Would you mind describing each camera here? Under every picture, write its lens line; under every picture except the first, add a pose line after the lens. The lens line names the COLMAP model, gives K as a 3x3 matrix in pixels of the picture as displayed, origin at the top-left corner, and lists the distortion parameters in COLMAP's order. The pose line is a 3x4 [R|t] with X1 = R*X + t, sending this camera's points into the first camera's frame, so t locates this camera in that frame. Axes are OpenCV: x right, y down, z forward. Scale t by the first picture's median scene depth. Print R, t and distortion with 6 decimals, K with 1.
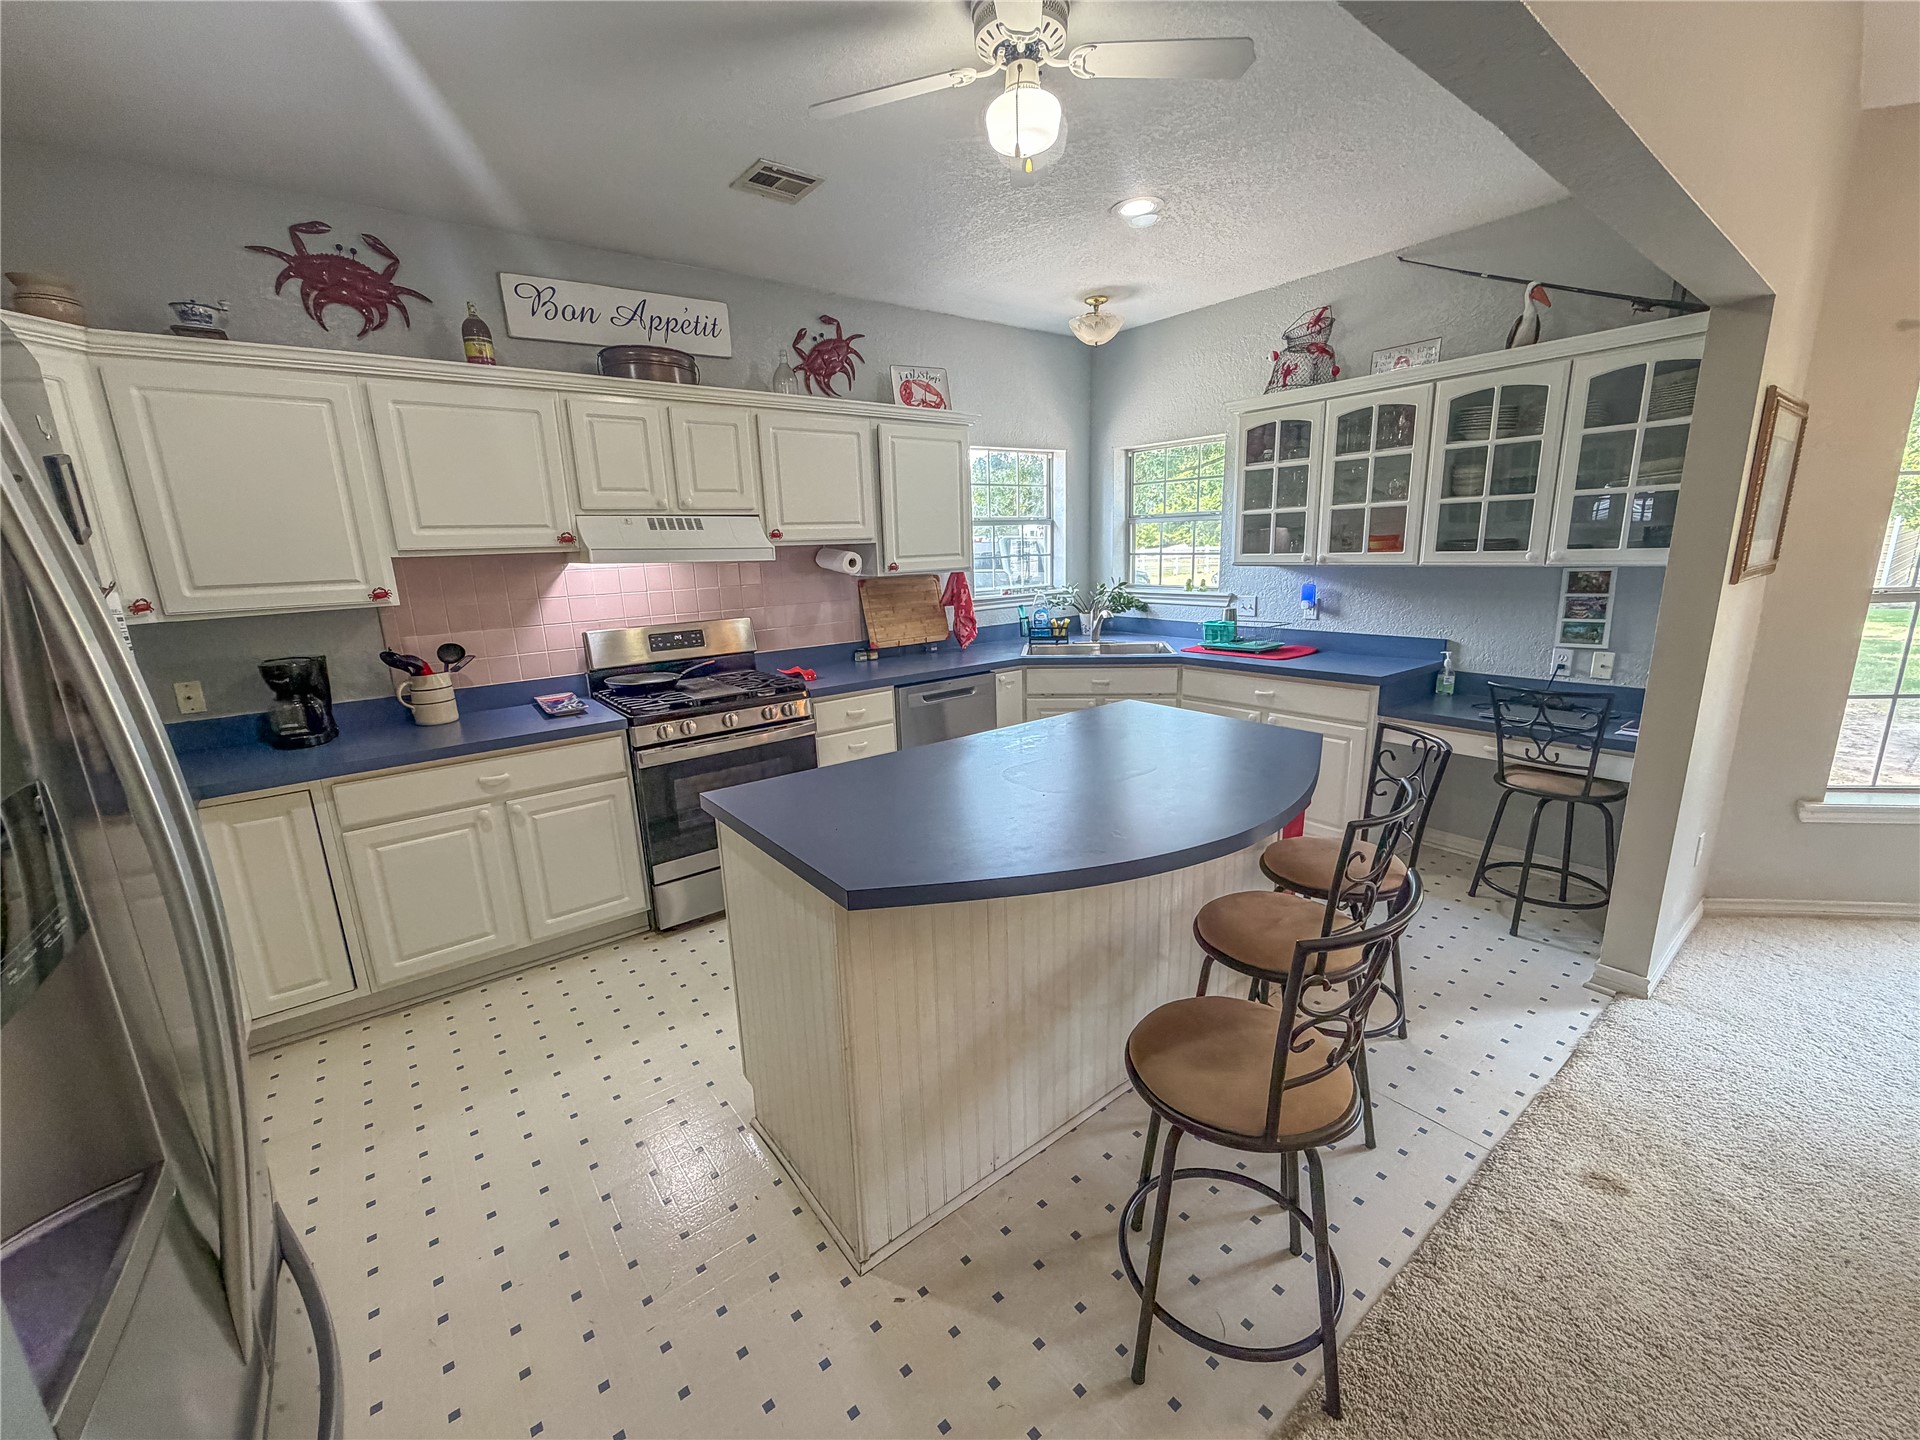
lens RADIAL K [[765.4, 0, 956.1], [0, 765.4, 719.8], [0, 0, 1]] dist [-0.000062, 0.000047]
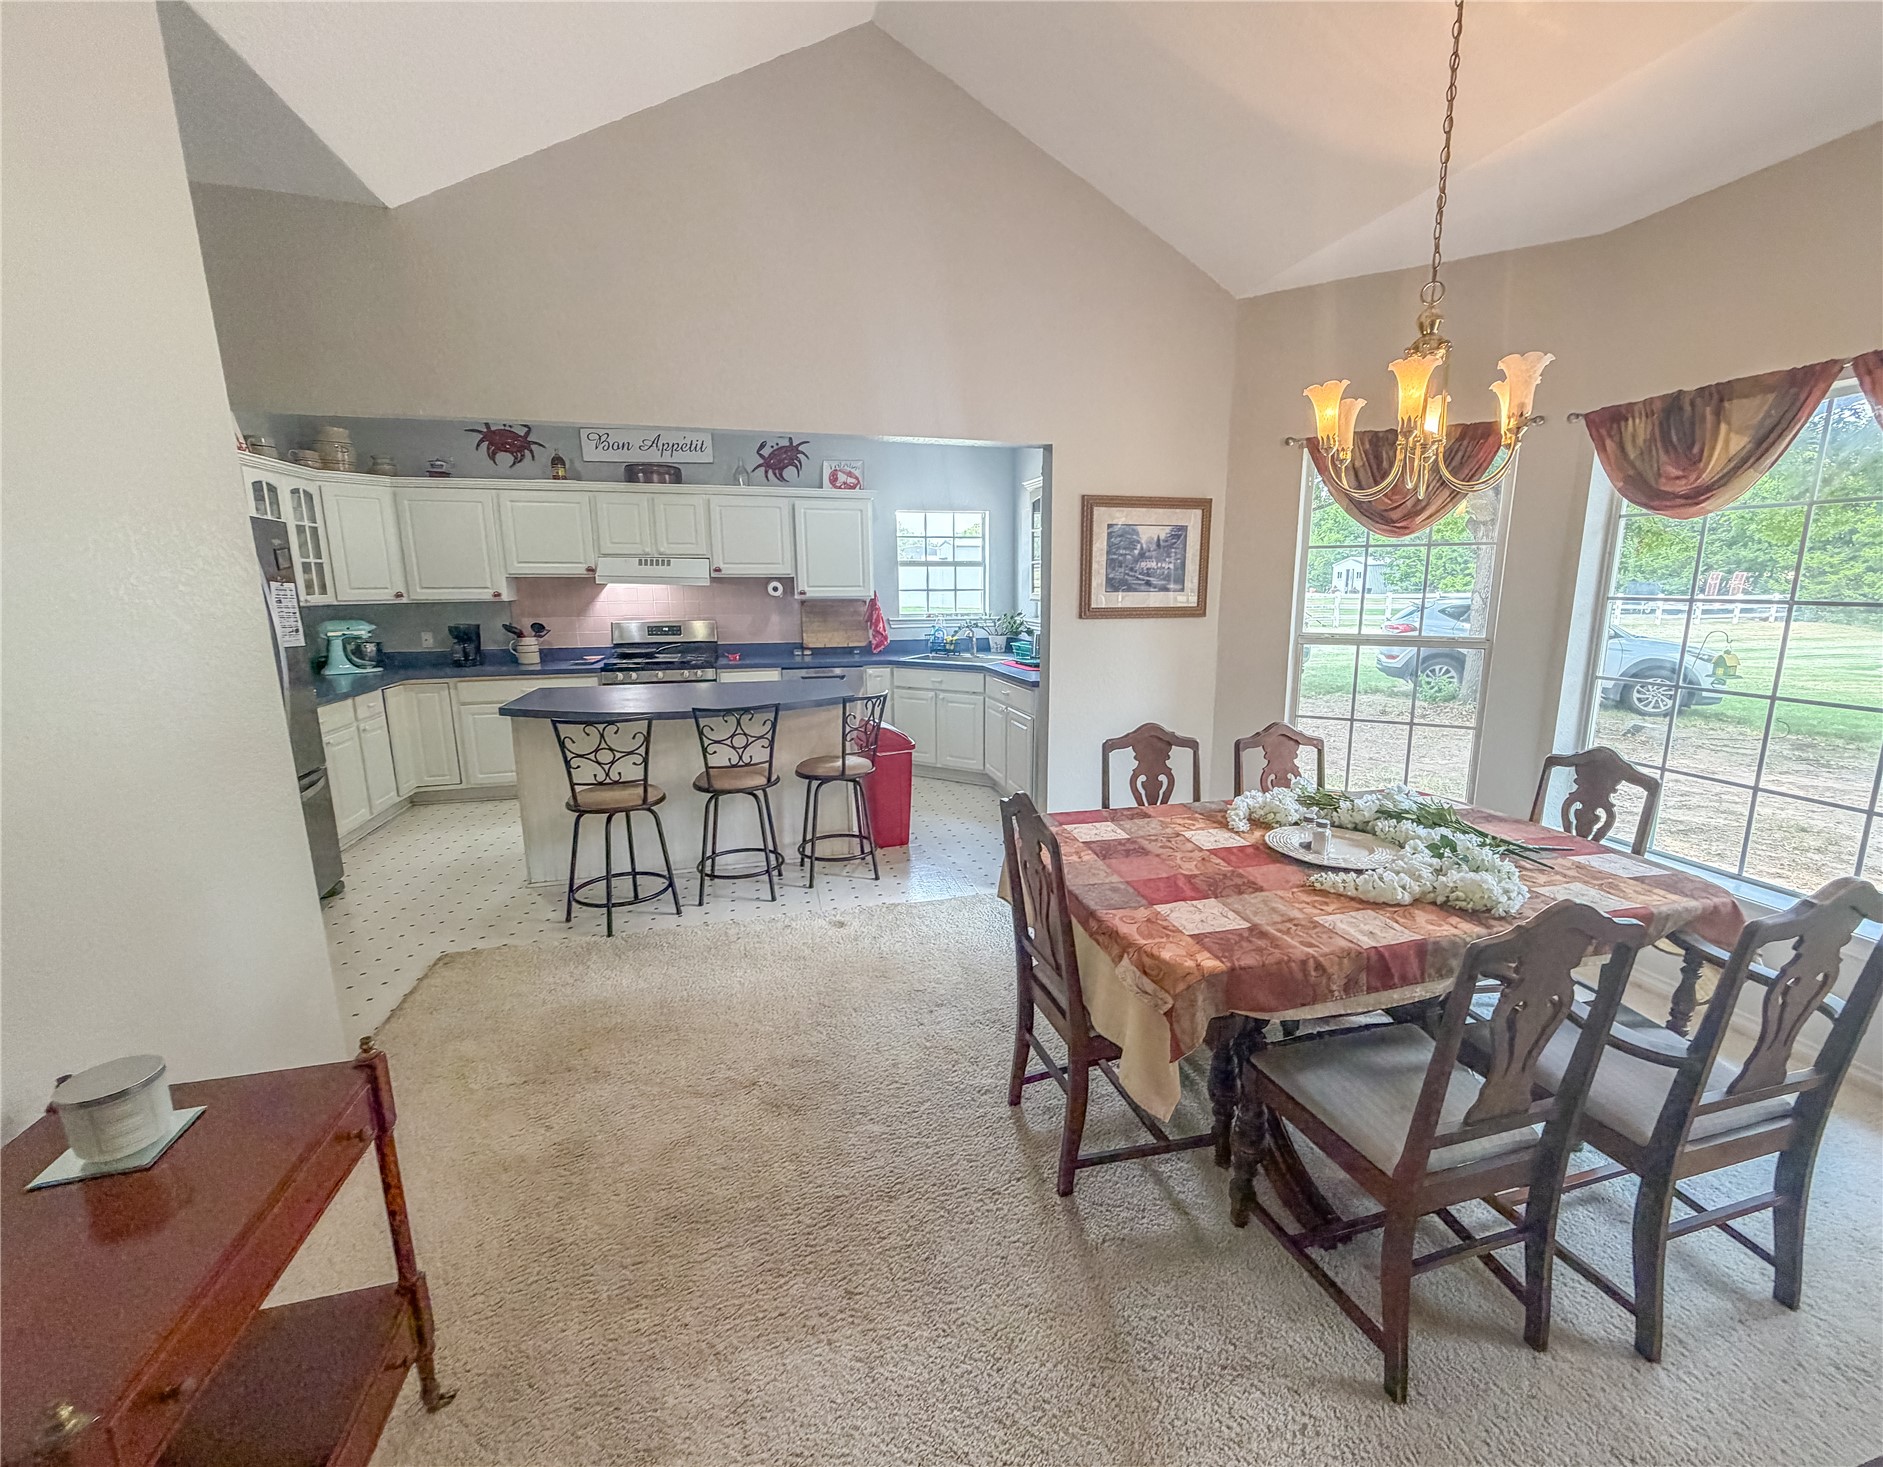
lens RADIAL K [[796.2, 0, 974.4], [0, 796.2, 730.1], [0, 0, 1]] dist [0.011385, 0.000065]
pose [[0.926444, 0.099043, -0.363169, 1.095430], [-0.110748, 0.993782, -0.011497, 0.068450], [0.359772, 0.050871, 0.931652, -0.447843]]
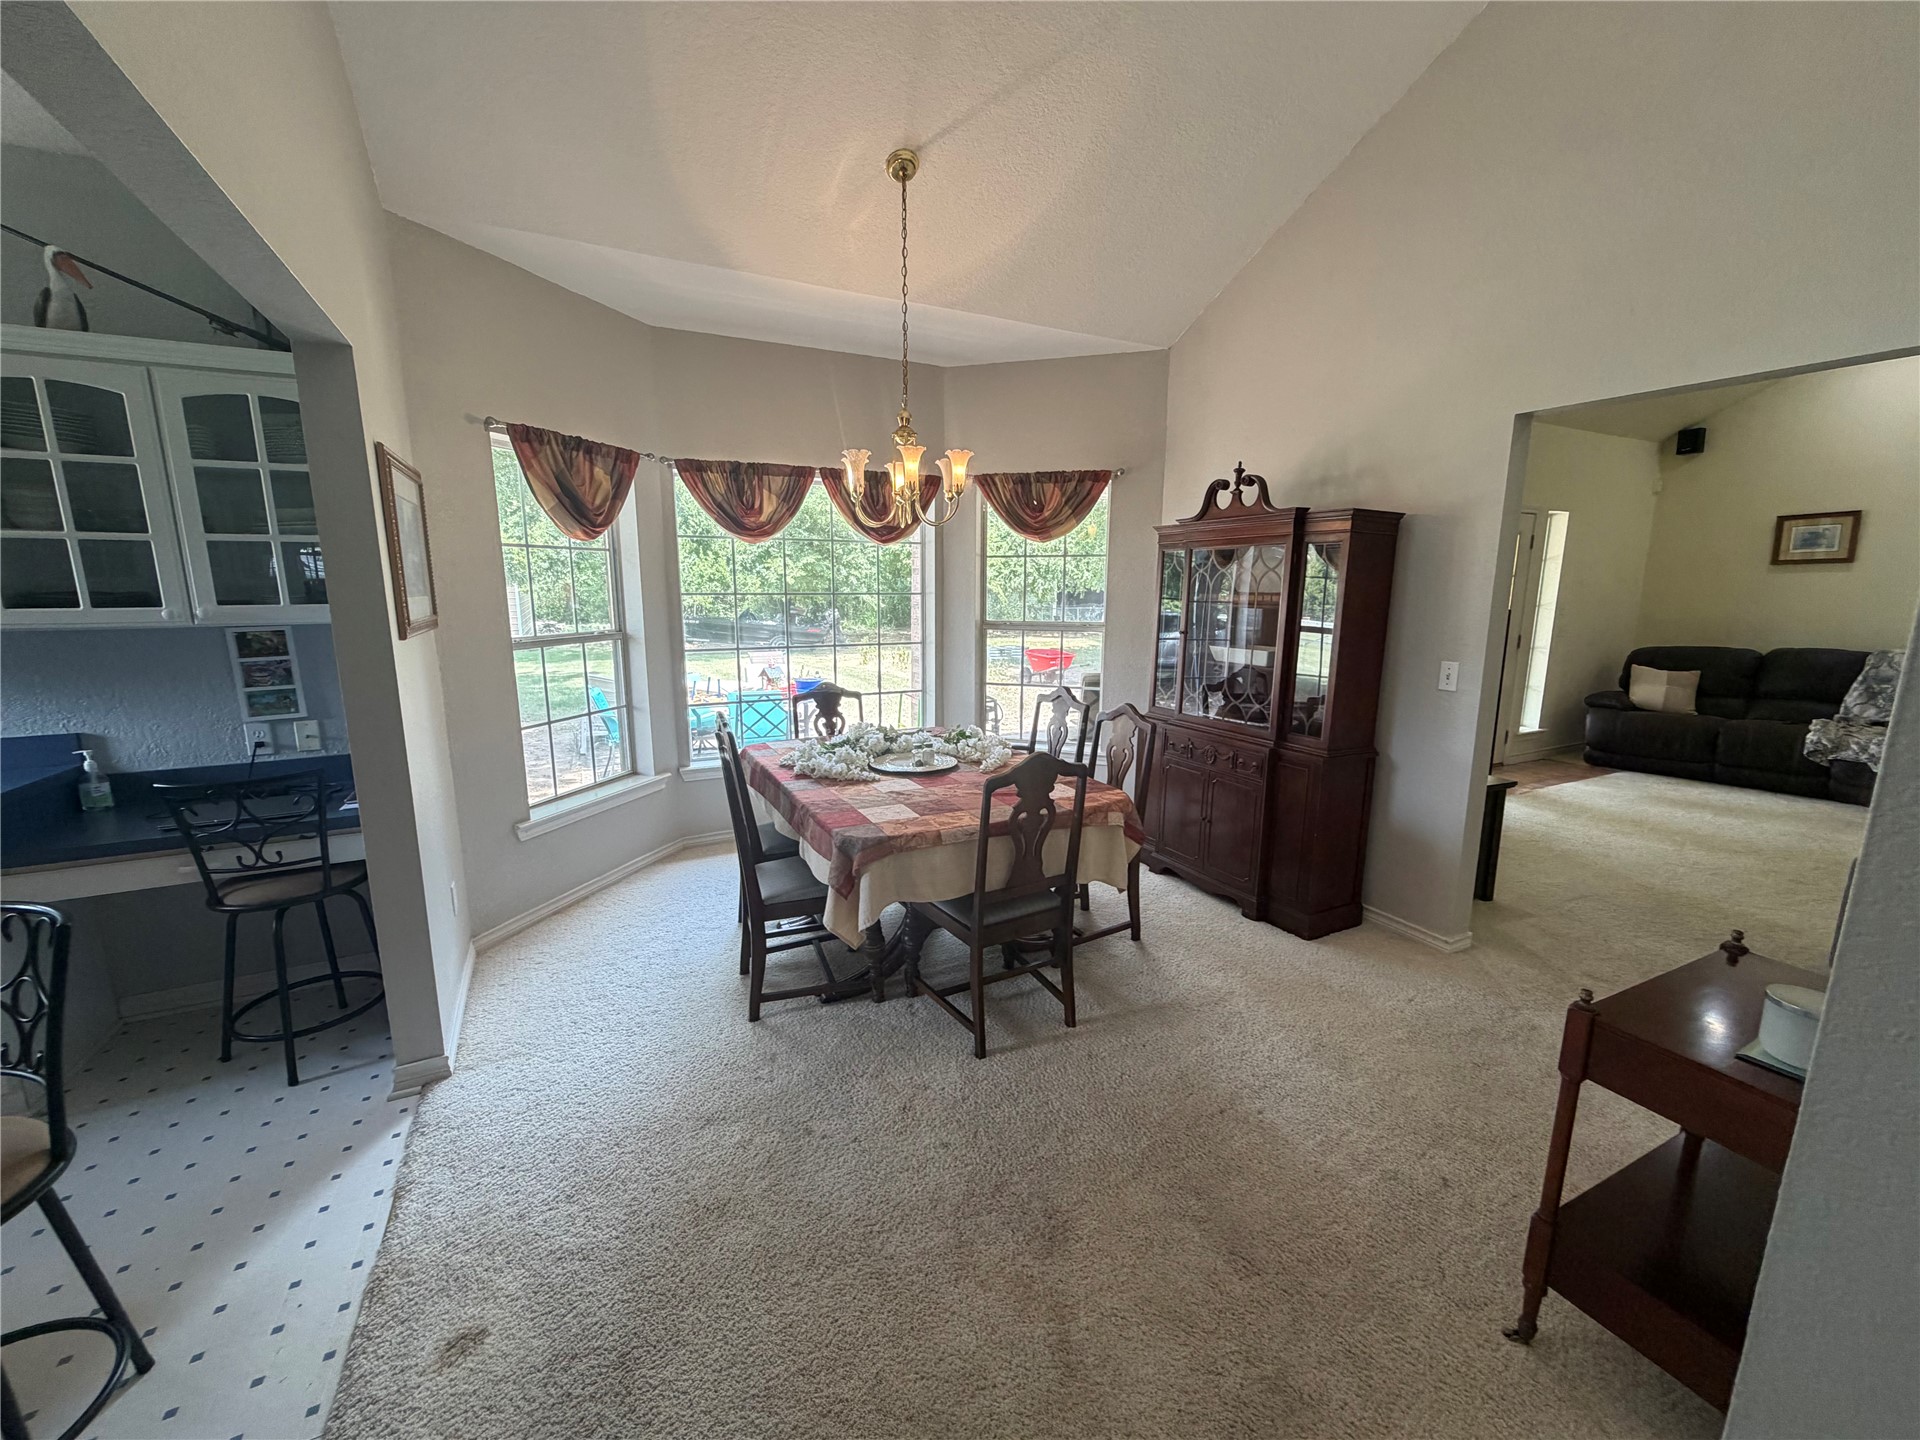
lens RADIAL K [[765.4, 0, 956.1], [0, 765.4, 719.8], [0, 0, 1]] dist [-0.000062, 0.000047]
pose [[0.183311, -0.142729, 0.972638, 0.135023], [0.214549, 0.971361, 0.102107, -0.019728], [-0.959357, 0.189961, 0.208683, 0.102576]]
